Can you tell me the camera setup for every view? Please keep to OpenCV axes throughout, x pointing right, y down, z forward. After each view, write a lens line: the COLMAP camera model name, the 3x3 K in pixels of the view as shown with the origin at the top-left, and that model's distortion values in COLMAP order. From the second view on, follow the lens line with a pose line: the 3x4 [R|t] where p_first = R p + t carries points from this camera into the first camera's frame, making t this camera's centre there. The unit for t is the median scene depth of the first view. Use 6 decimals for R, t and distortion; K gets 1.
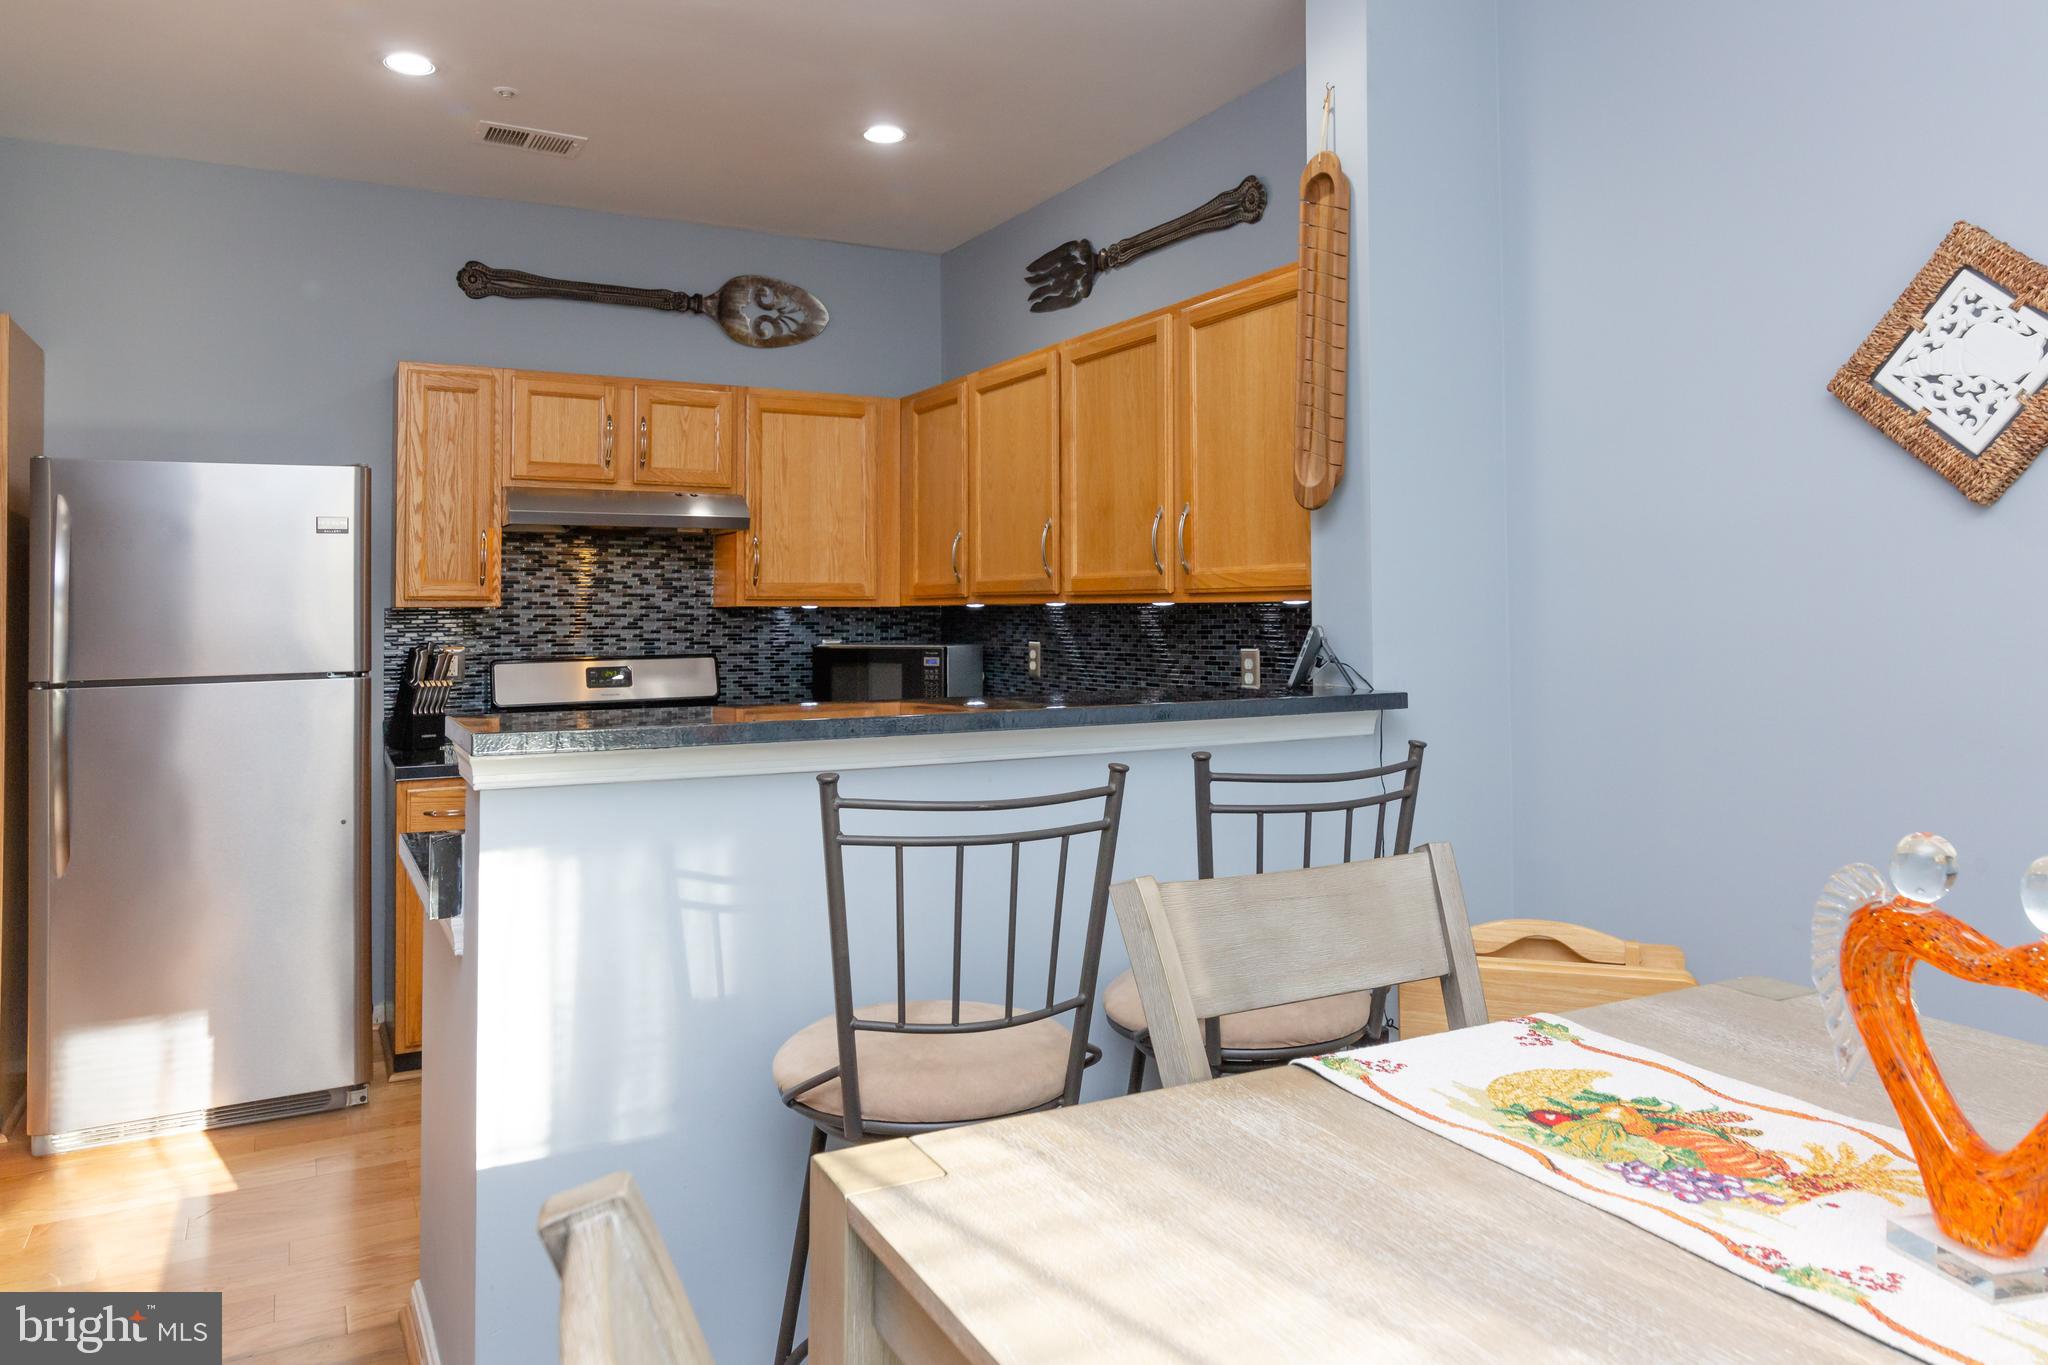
lens RADIAL K [[1370.1, 0, 1024.8], [0, 1370.1, 566.4], [0, 0, 1]] dist [0.001997, 0.001792]
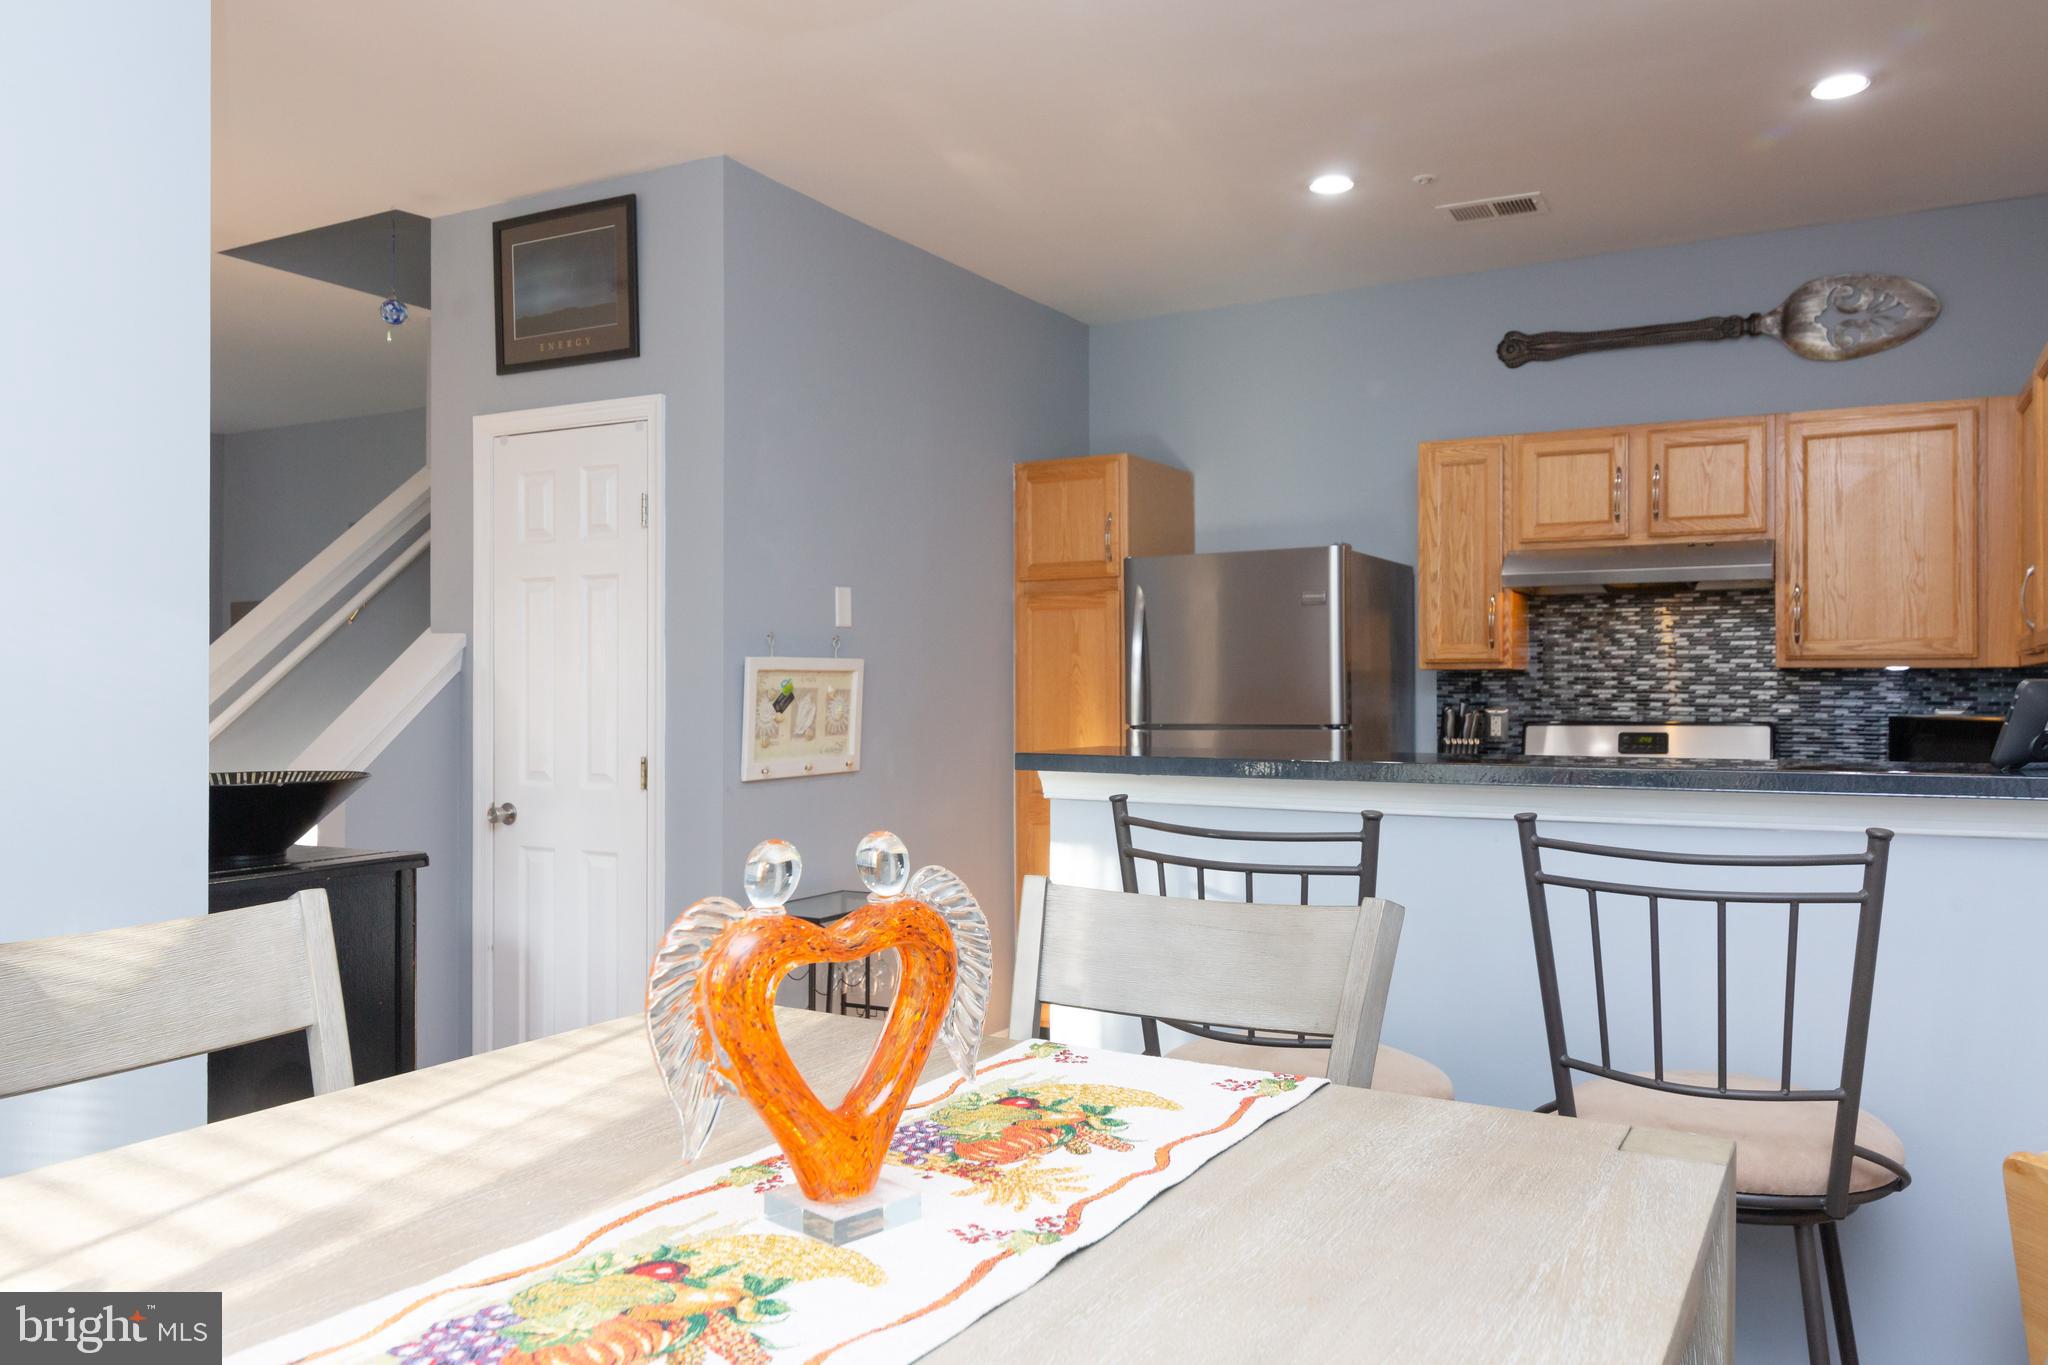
lens RADIAL K [[1481.2, 0, 1024.0], [0, 1481.2, 682.5], [0, 0, 1]] dist [0.000763, -0.000380]
pose [[0.532969, 0.001424, -0.846133, 0.336853], [0.023057, 0.999603, 0.016206, 0.012611], [0.845820, -0.028146, 0.532725, 0.095254]]
